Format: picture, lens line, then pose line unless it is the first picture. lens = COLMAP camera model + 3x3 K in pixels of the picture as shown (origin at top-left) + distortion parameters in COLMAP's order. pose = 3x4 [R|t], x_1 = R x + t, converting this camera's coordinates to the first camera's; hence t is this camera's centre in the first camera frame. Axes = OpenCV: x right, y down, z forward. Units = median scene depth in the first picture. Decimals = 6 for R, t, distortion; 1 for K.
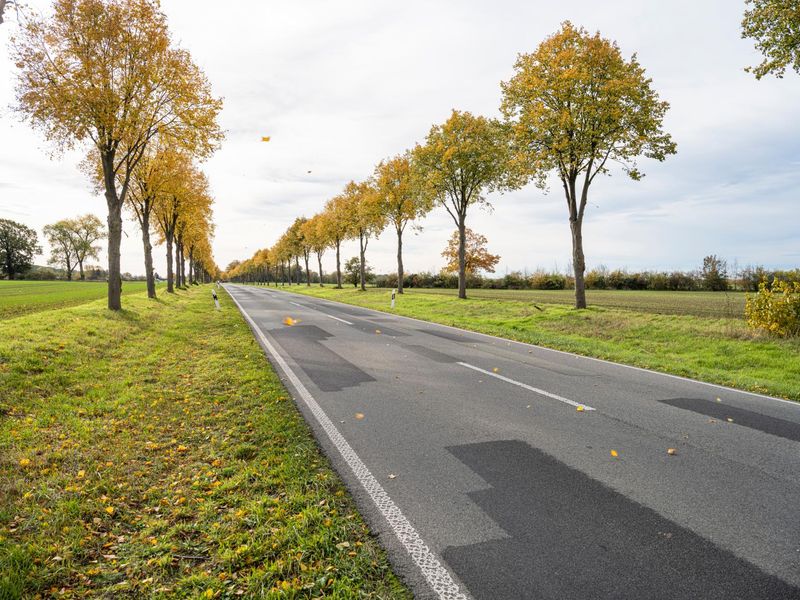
lens RADIAL K [[653.4, 0, 400.0], [0, 653.4, 300.0], [0, 0, 1]] dist [0.040857, -0.004355]
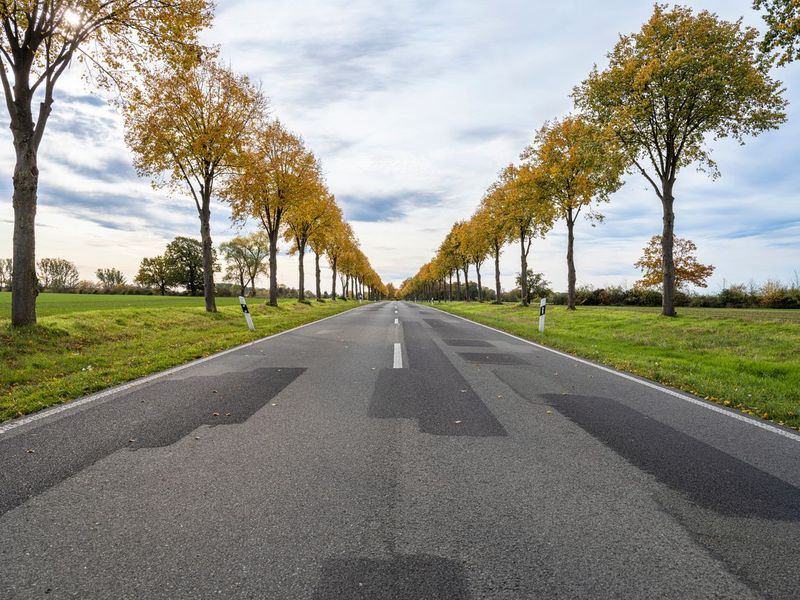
lens RADIAL K [[653.4, 0, 400.0], [0, 653.4, 300.0], [0, 0, 1]] dist [0.040857, -0.004355]
pose [[0.960440, 0.002438, -0.278478, 0.010067], [-0.010878, 0.999527, -0.028765, 0.001148], [0.278276, 0.030656, 0.960012, 0.133485]]
